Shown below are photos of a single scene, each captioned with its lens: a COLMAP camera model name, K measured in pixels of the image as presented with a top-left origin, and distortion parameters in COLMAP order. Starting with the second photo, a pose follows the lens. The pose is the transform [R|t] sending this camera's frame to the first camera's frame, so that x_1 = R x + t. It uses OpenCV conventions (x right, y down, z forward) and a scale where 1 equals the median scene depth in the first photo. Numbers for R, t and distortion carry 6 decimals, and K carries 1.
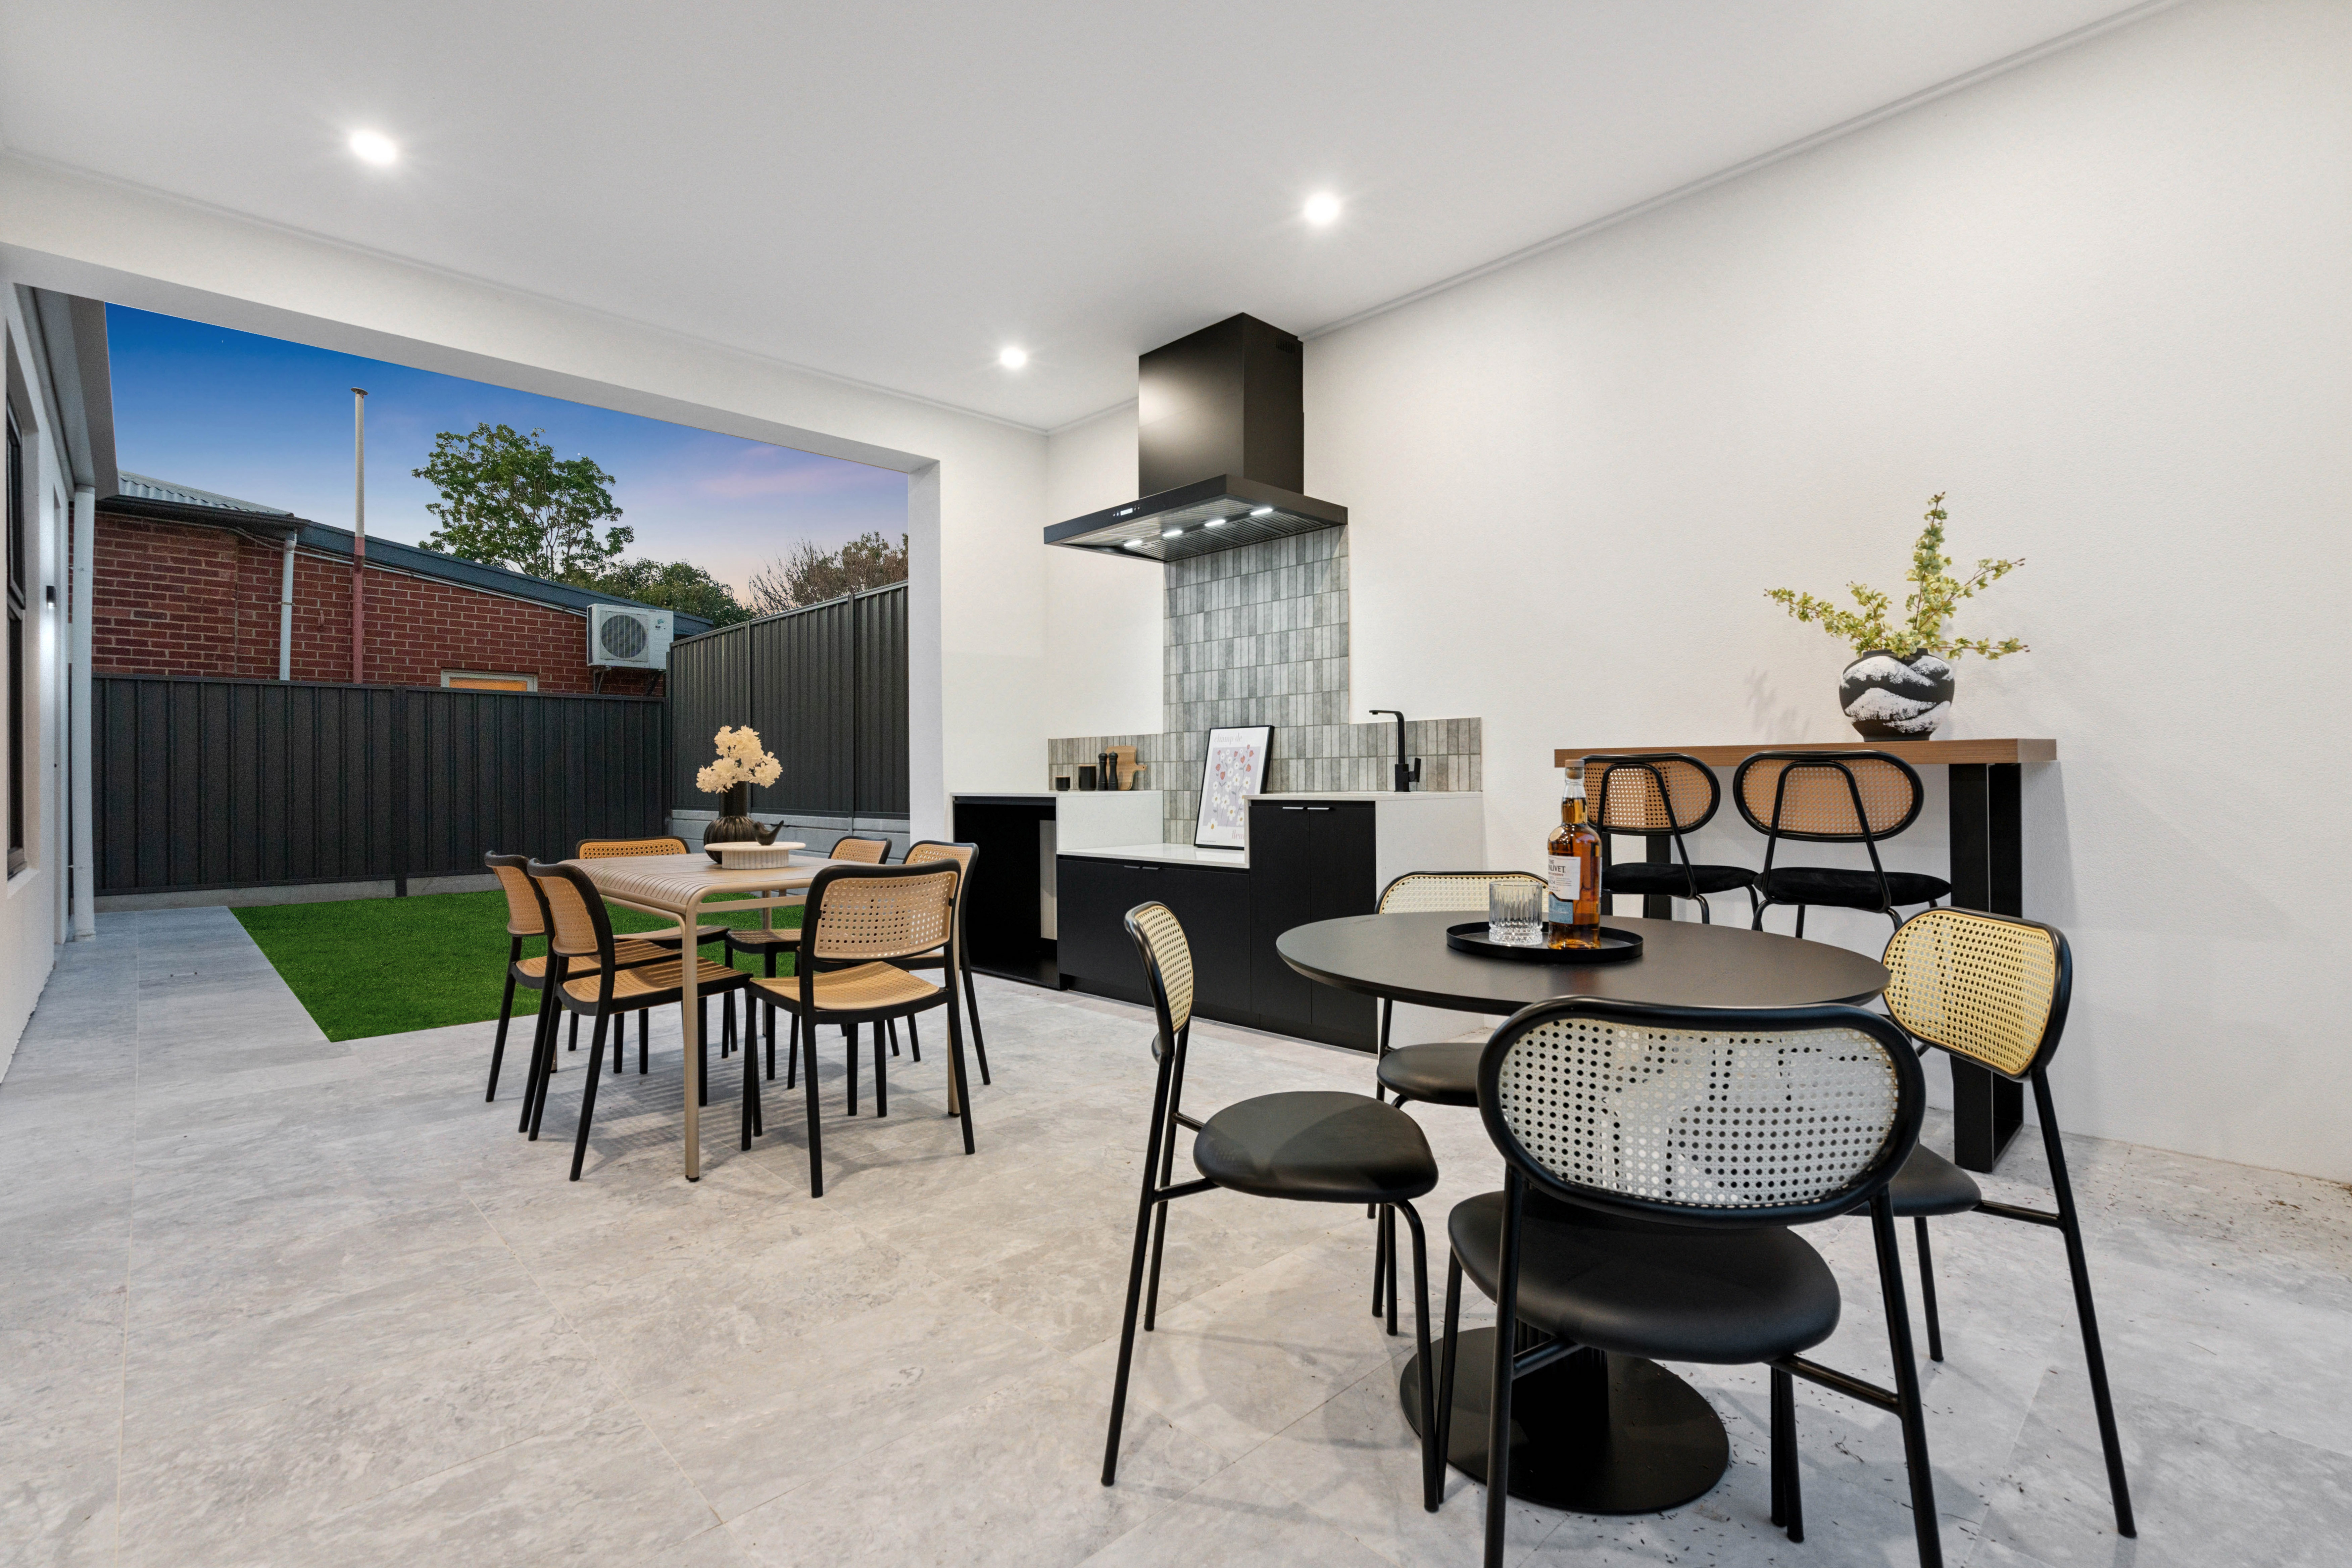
lens RADIAL K [[1073.9, 0, 1174.5], [0, 1073.9, 764.6], [0, 0, 1]] dist [-0.001997, -0.000410]
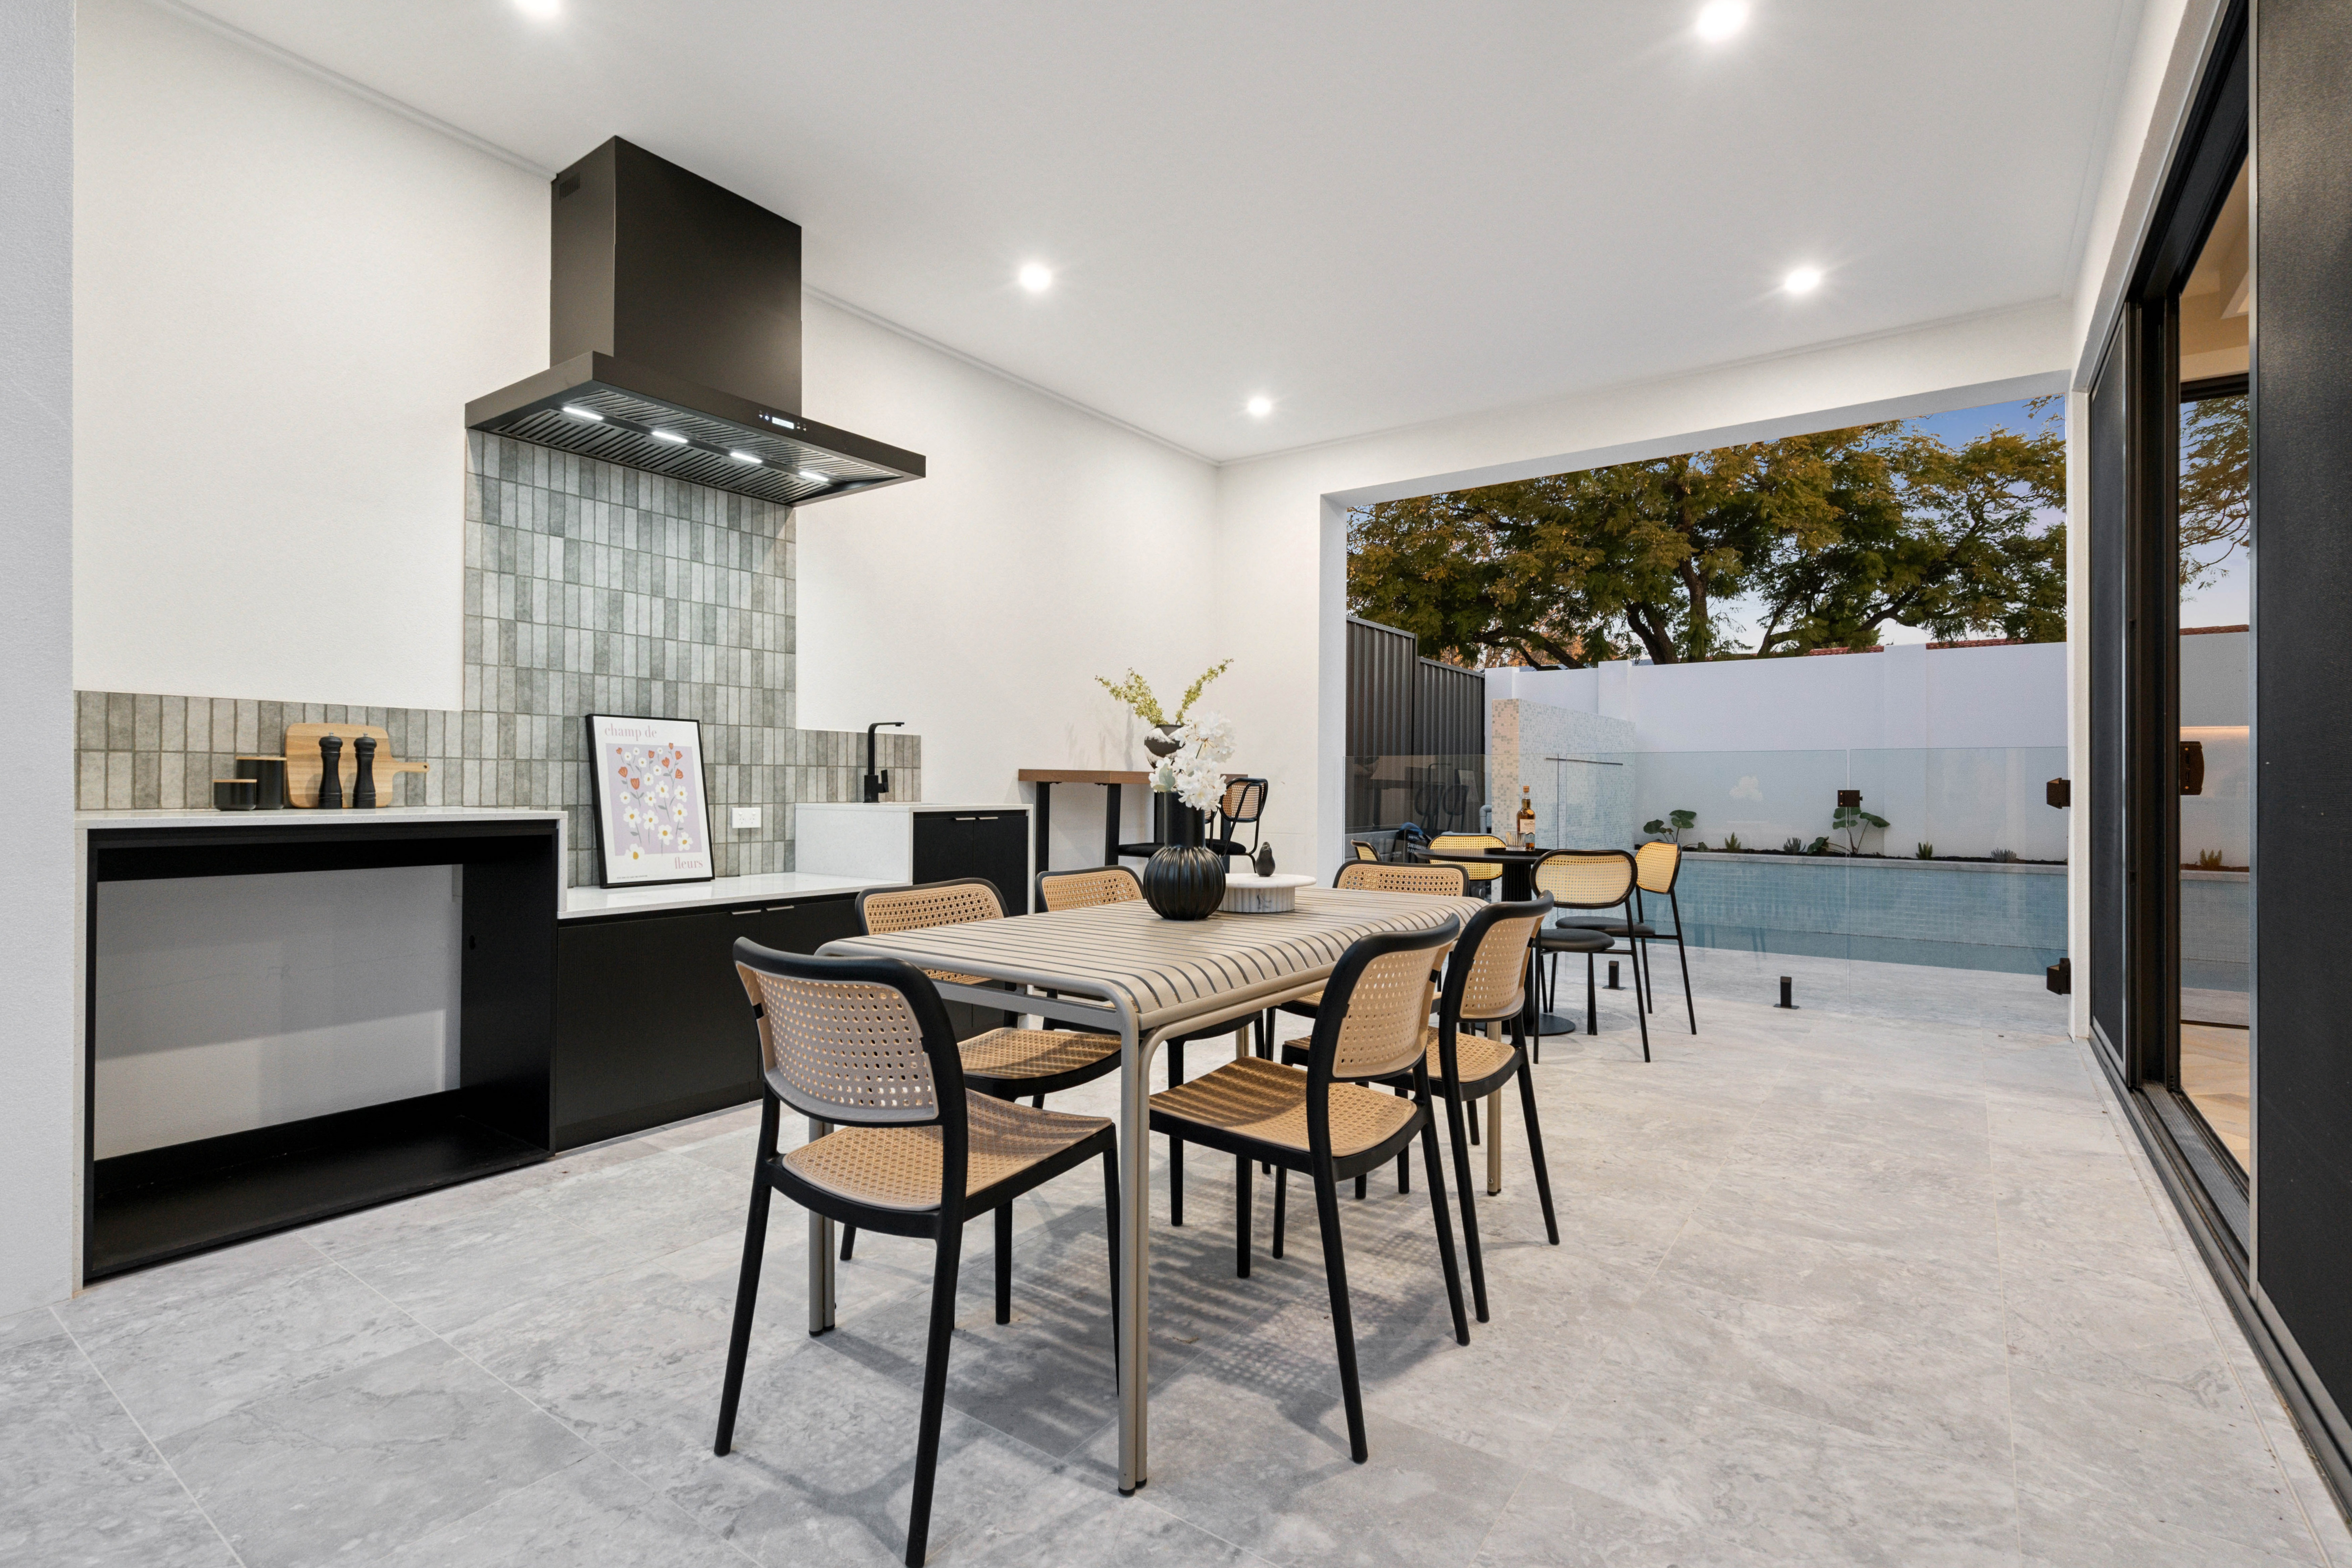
lens RADIAL K [[1081.7, 0, 1182.1], [0, 1081.7, 779.0], [0, 0, 1]] dist [-0.001427, 0.000537]
pose [[-0.181924, 0.011094, 0.983250, -0.825928], [-0.018498, 0.999721, -0.014702, 0.012382], [-0.983139, -0.020863, -0.181668, 0.876242]]
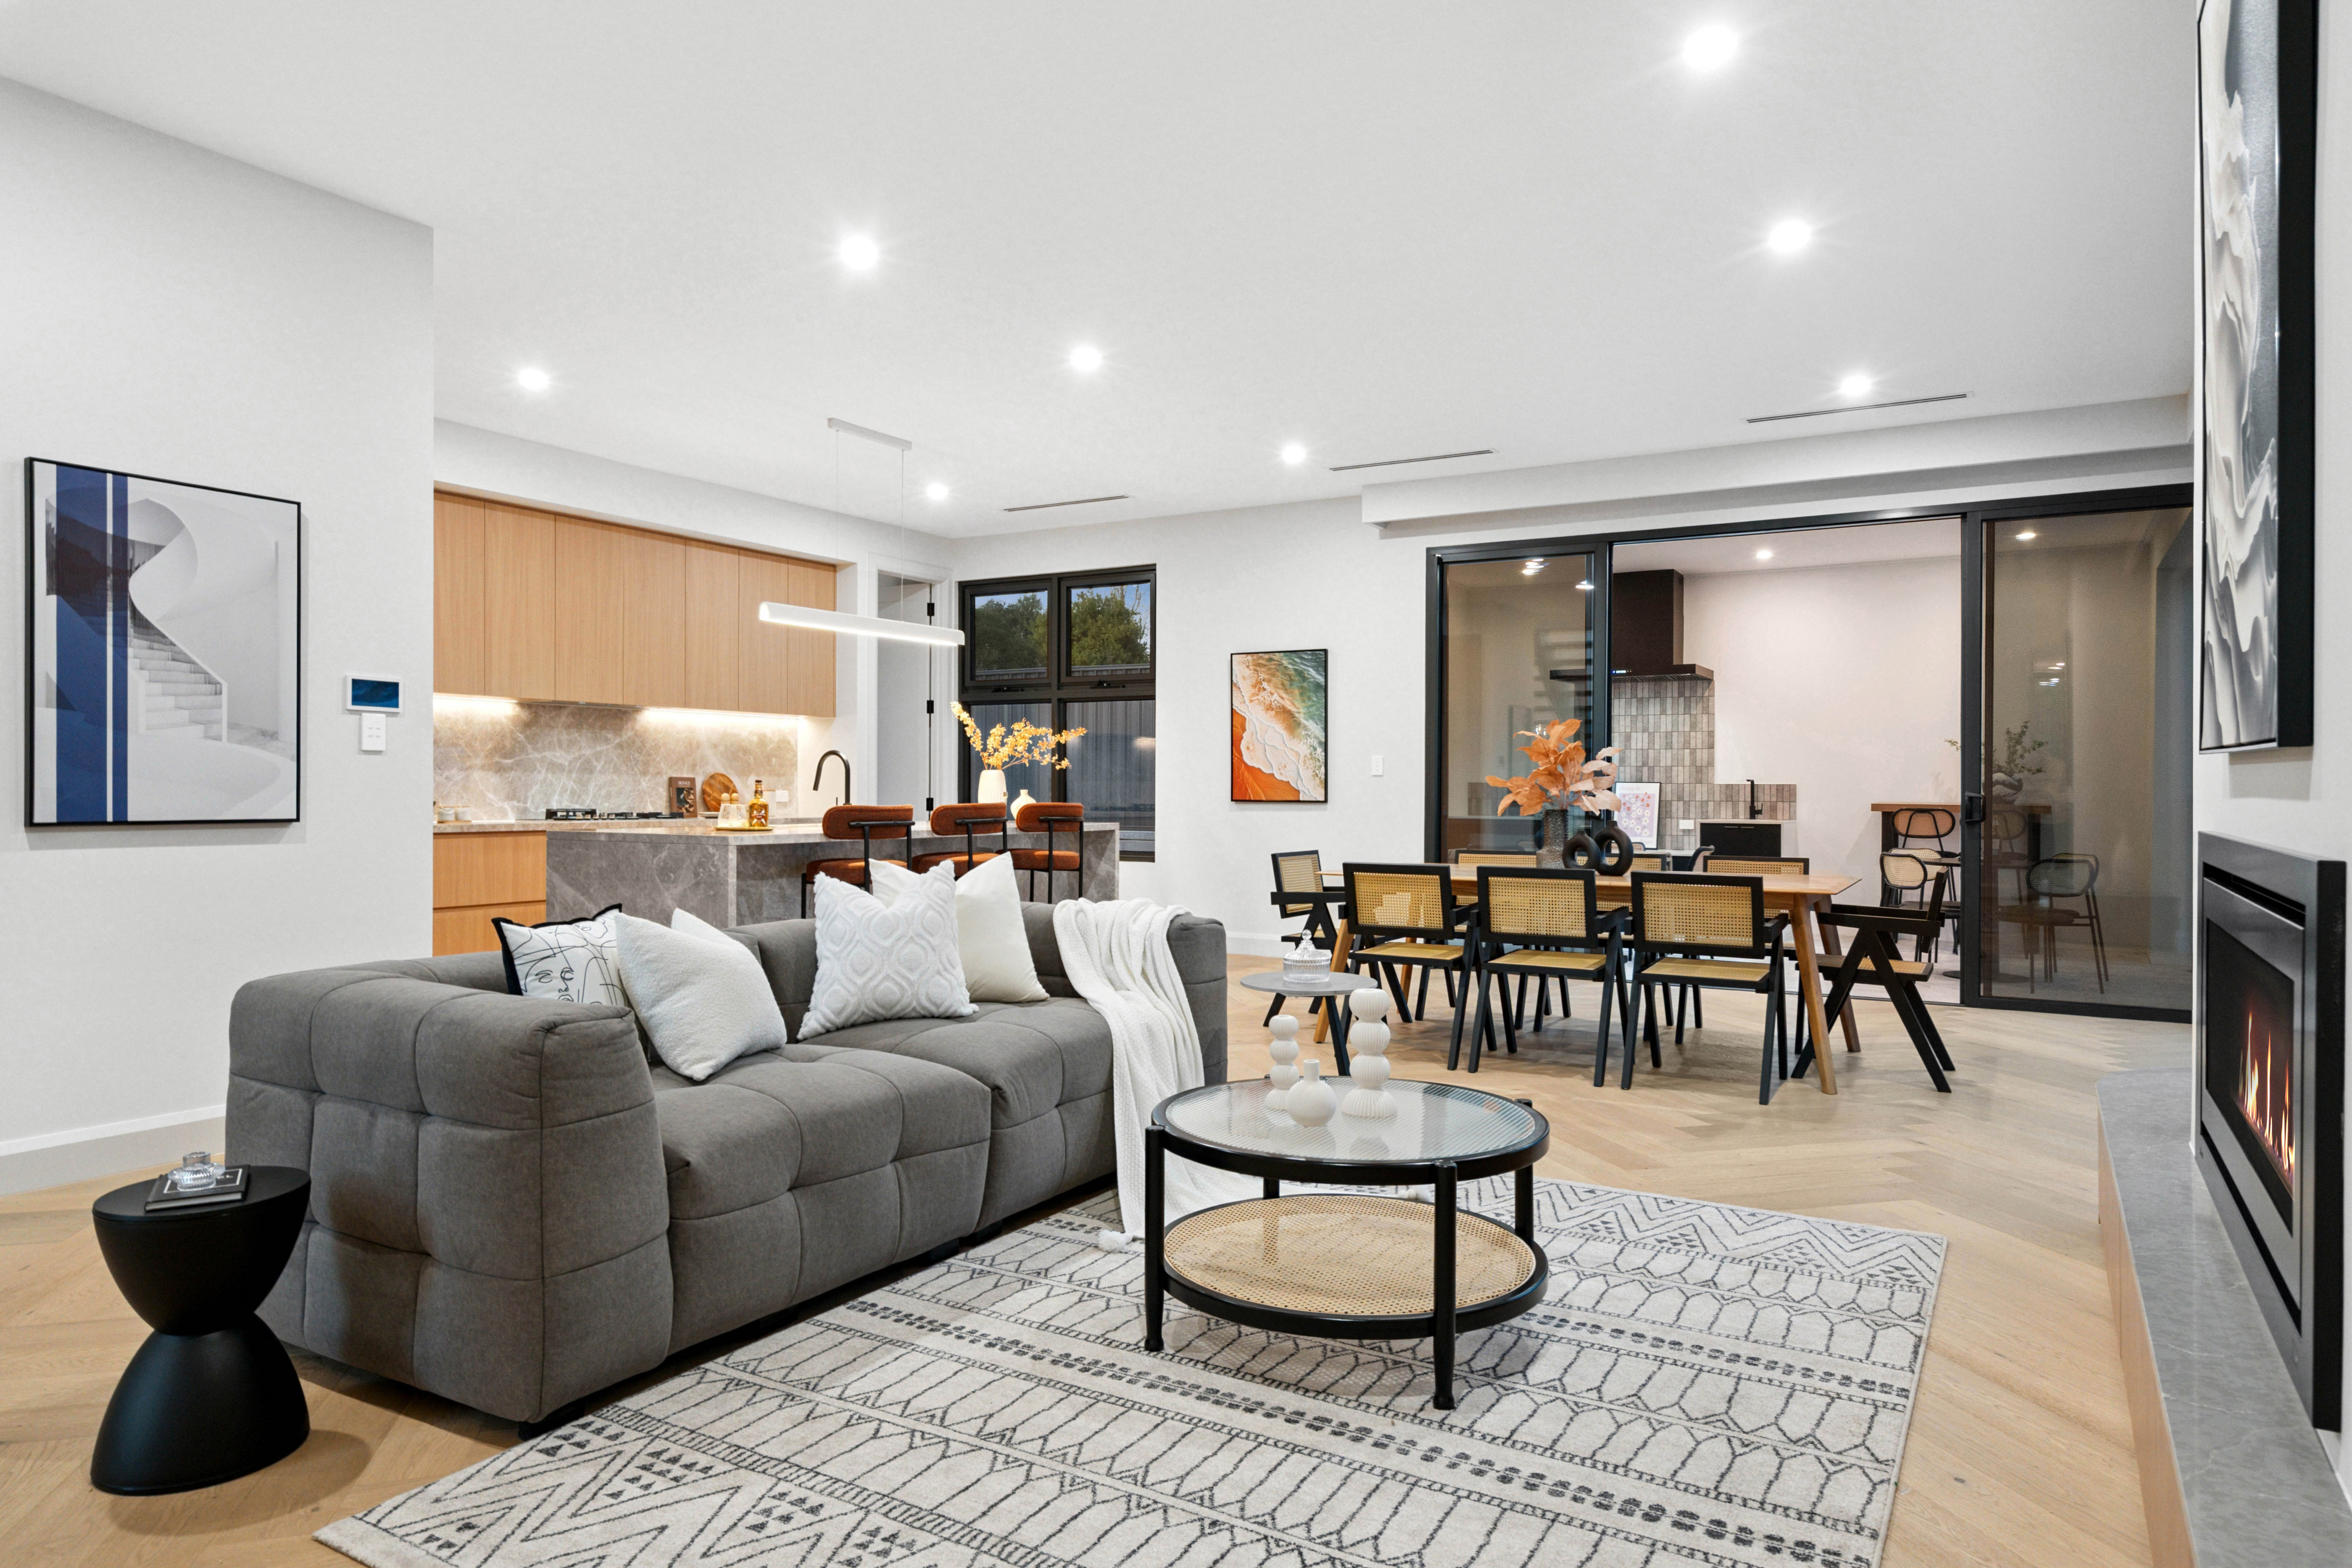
lens RADIAL K [[1418.8, 0, 1176.0], [0, 1418.8, 784.0], [0, 0, 1]] dist [0.035015, -0.066959]
pose [[0.965229, 0.015428, 0.260951, -1.493813], [-0.017898, 0.999815, 0.007092, -0.039674], [-0.260793, -0.011516, 0.965326, -1.265519]]
